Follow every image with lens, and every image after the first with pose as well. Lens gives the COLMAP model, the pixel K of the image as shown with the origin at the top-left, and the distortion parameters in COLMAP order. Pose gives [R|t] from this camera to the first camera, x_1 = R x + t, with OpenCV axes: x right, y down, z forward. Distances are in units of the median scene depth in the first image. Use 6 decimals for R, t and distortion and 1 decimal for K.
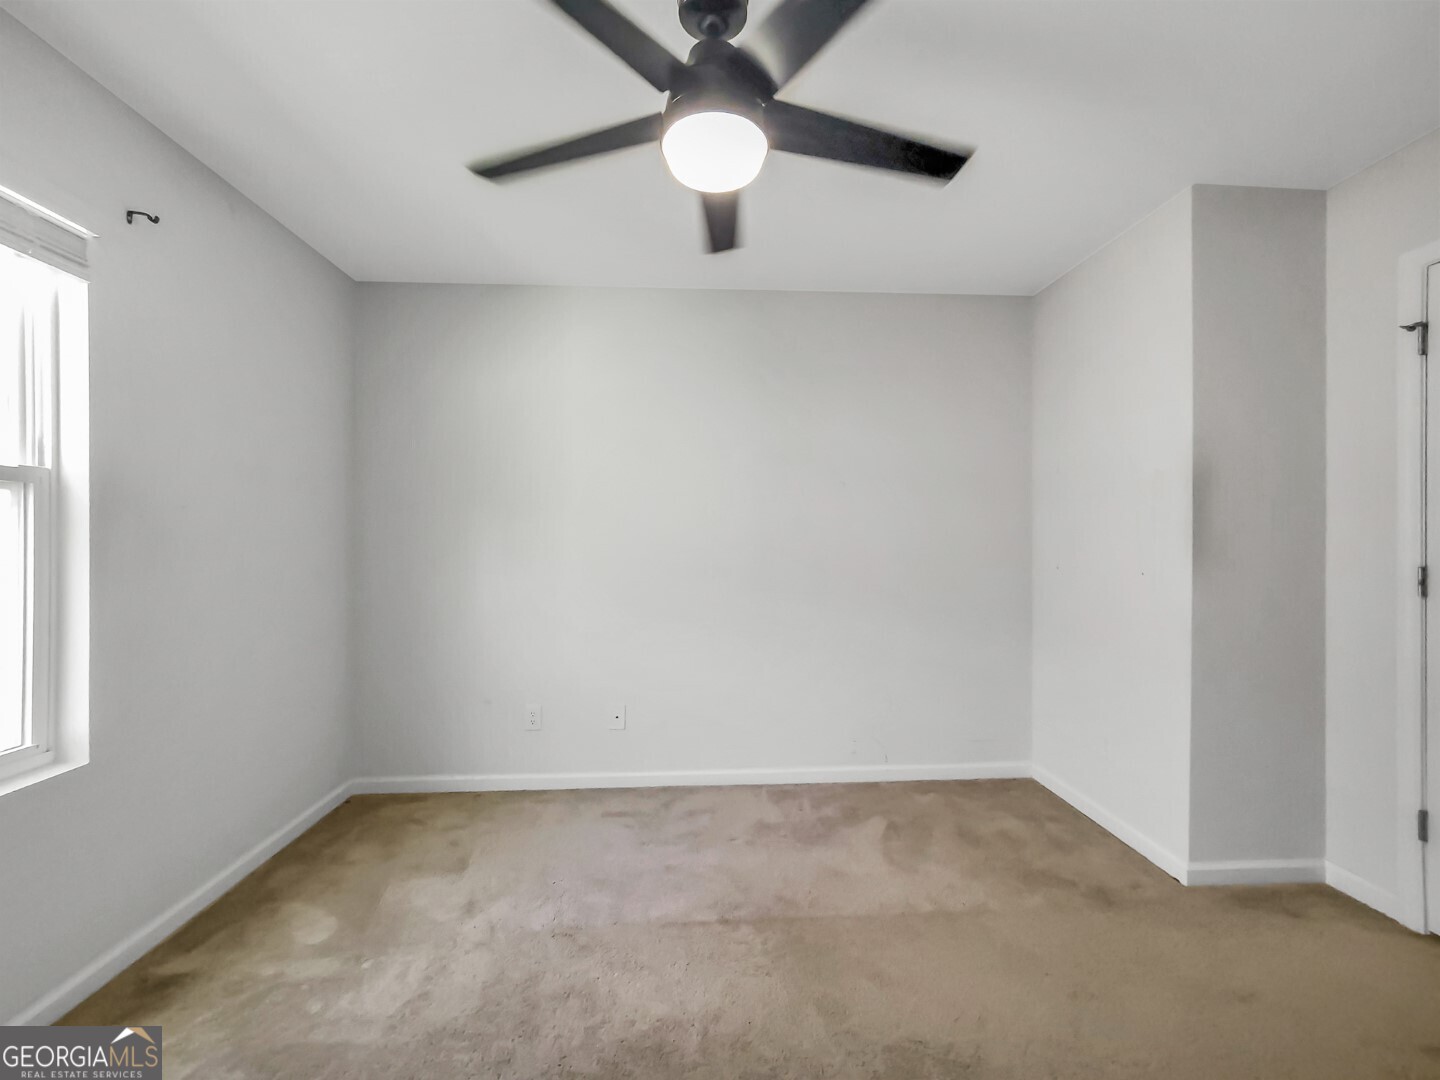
lens RADIAL K [[636.7, 0, 720.0], [0, 636.7, 540.0], [0, 0, 1]] dist [0.017832, 0.000229]
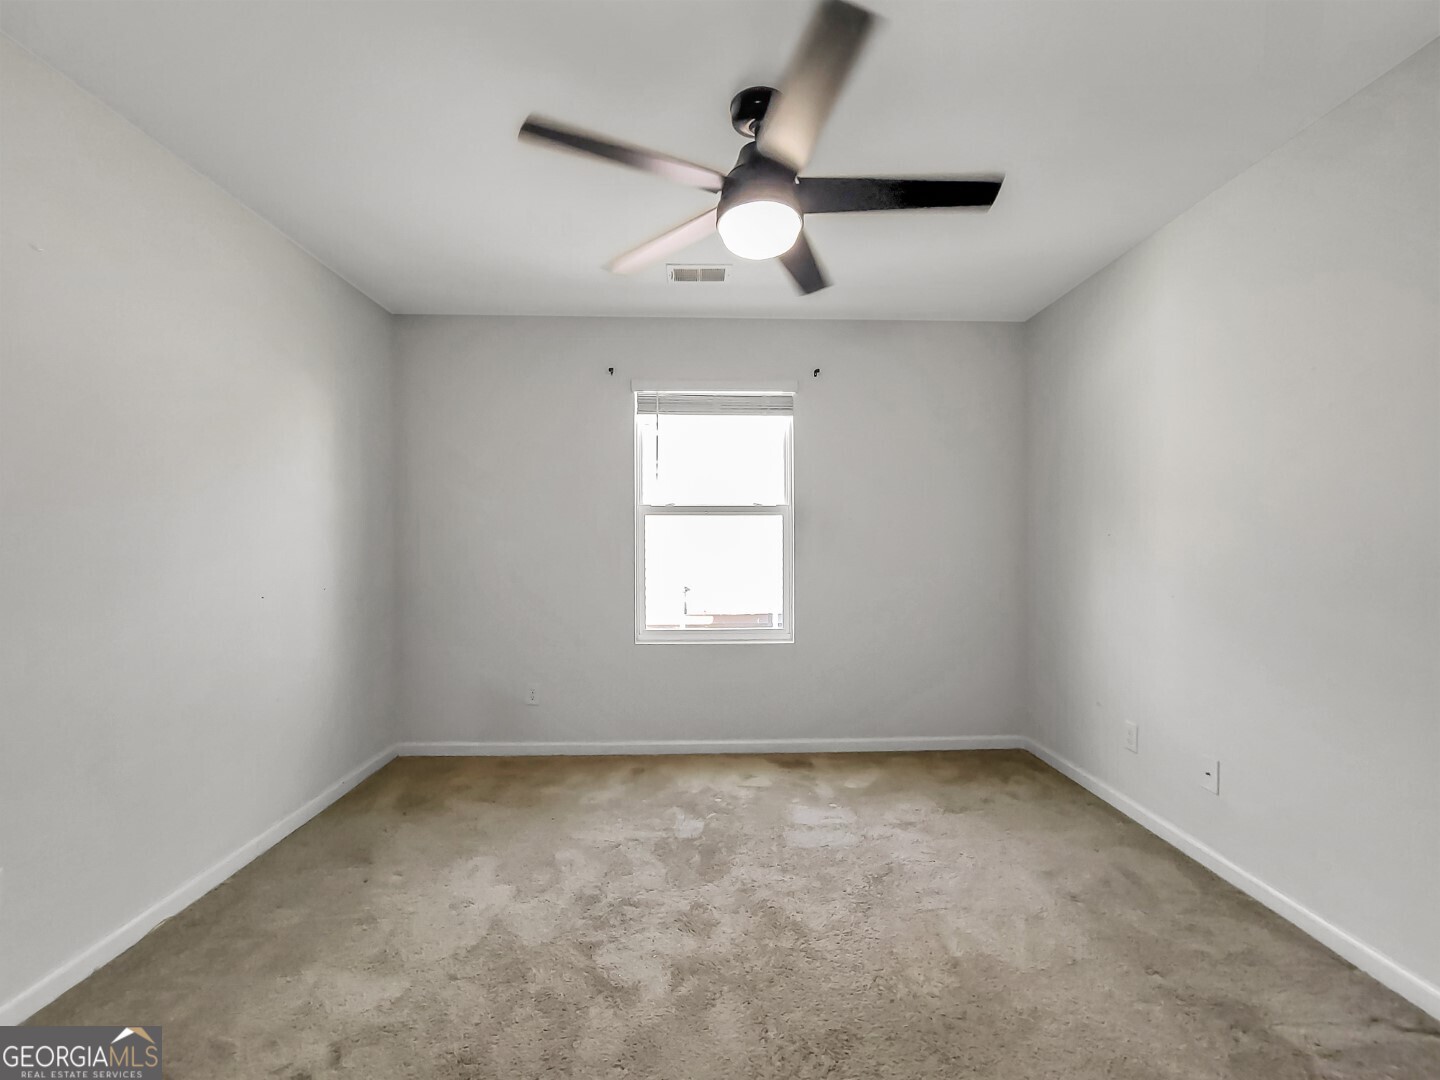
lens RADIAL K [[618.8, 0, 720.0], [0, 618.8, 540.0], [0, 0, 1]] dist [0.000023, 0.000217]
pose [[-0.044484, 0.000804, -0.999010, 0.753025], [0.009742, 0.999952, 0.000371, 0.001615], [0.998963, -0.009715, -0.044490, 0.608440]]
